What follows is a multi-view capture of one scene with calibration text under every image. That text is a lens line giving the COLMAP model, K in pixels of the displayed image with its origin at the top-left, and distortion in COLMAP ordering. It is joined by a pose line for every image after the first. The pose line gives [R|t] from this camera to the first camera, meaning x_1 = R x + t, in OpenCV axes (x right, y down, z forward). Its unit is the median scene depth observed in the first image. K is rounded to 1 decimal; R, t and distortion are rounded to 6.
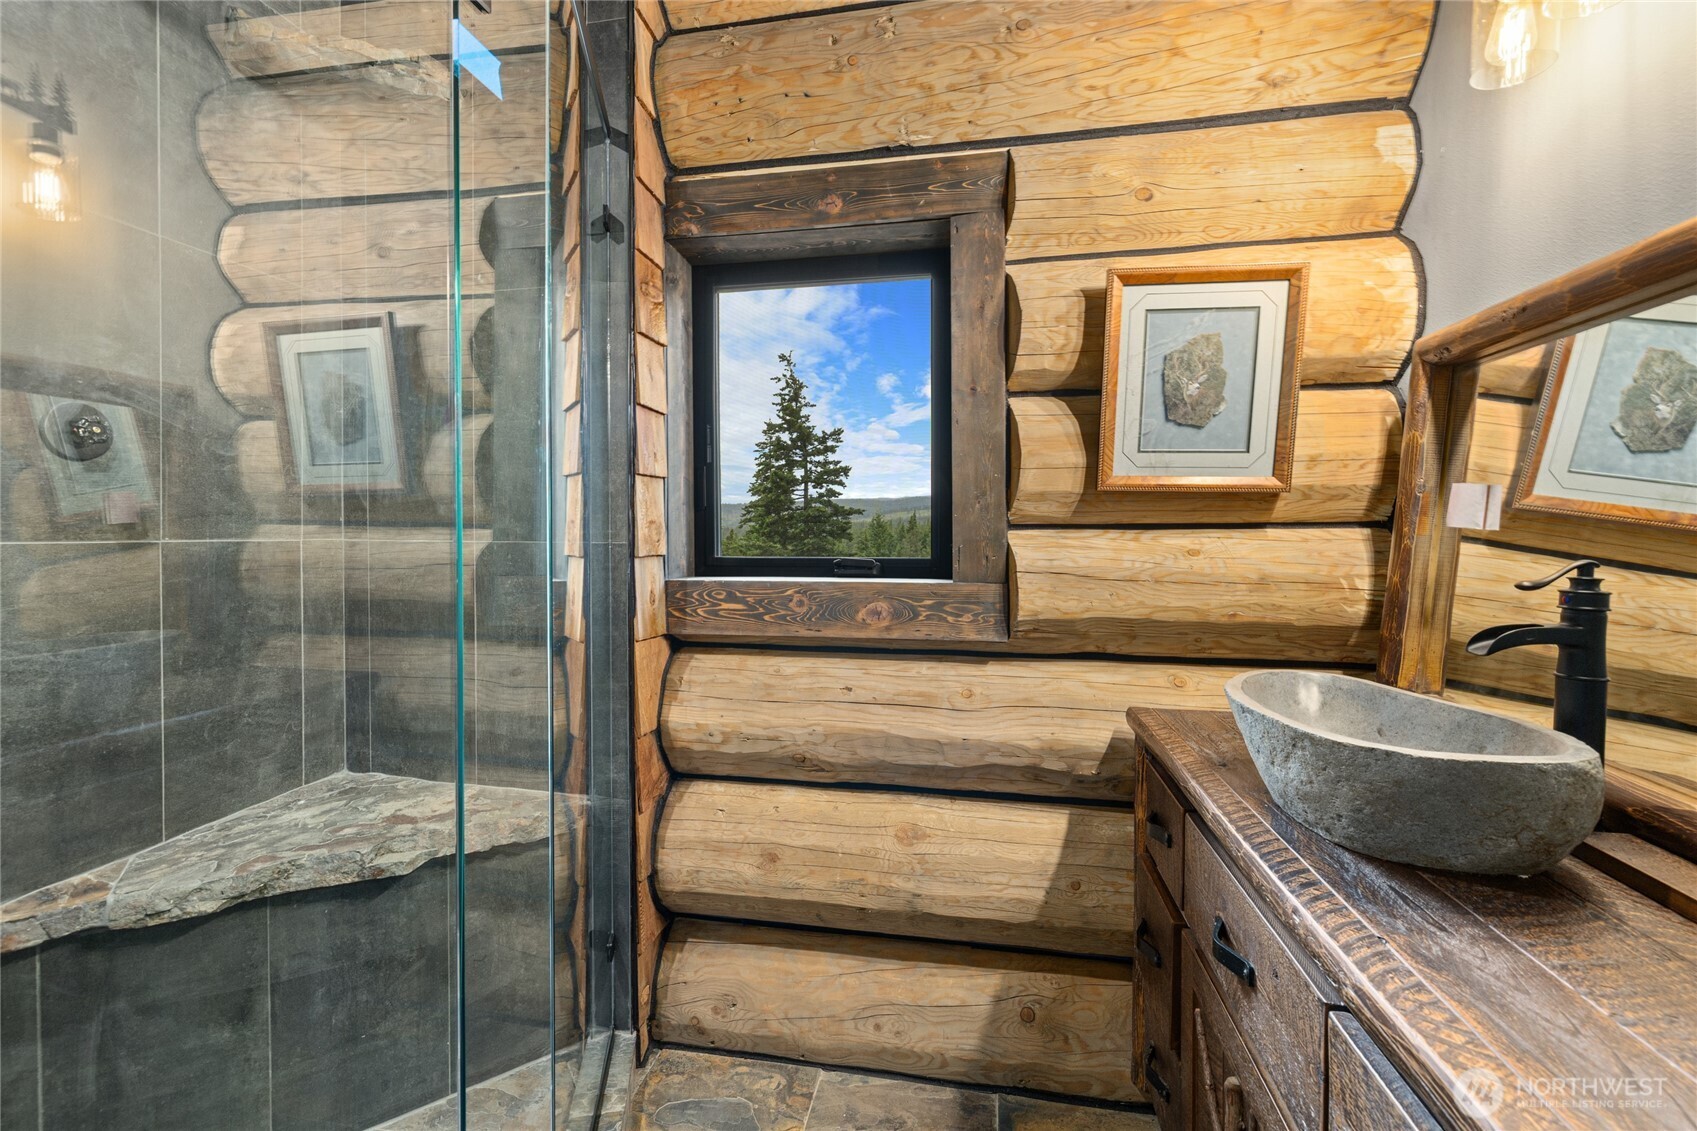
lens RADIAL K [[730.2, 0, 846.6], [0, 730.2, 561.8], [0, 0, 1]] dist [0.000372, 0.000694]
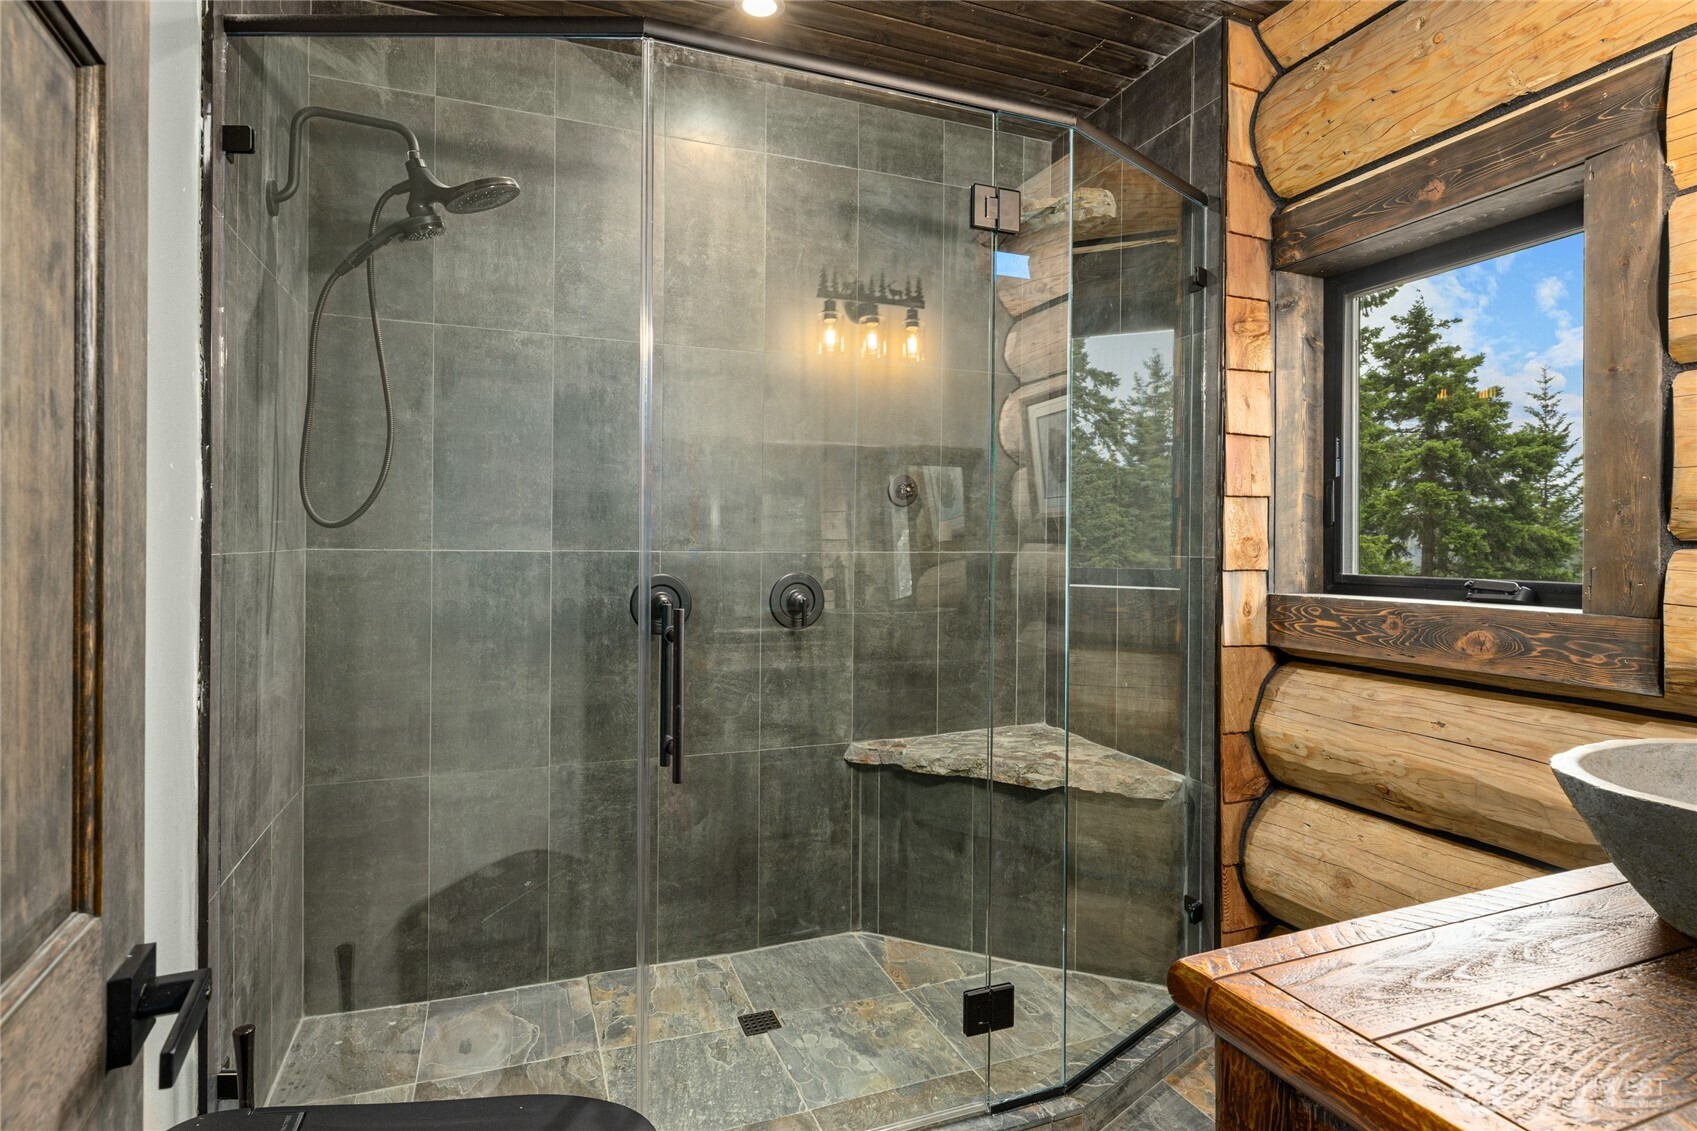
lens RADIAL K [[880.2, 0, 847.6], [0, 880.2, 618.5], [0, 0, 1]] dist [-0.003201, 0.000037]
pose [[0.532307, 0.073109, -0.843388, 0.538570], [-0.036973, 0.997321, 0.063116, 0.002811], [0.845743, -0.002414, 0.533584, -0.202500]]
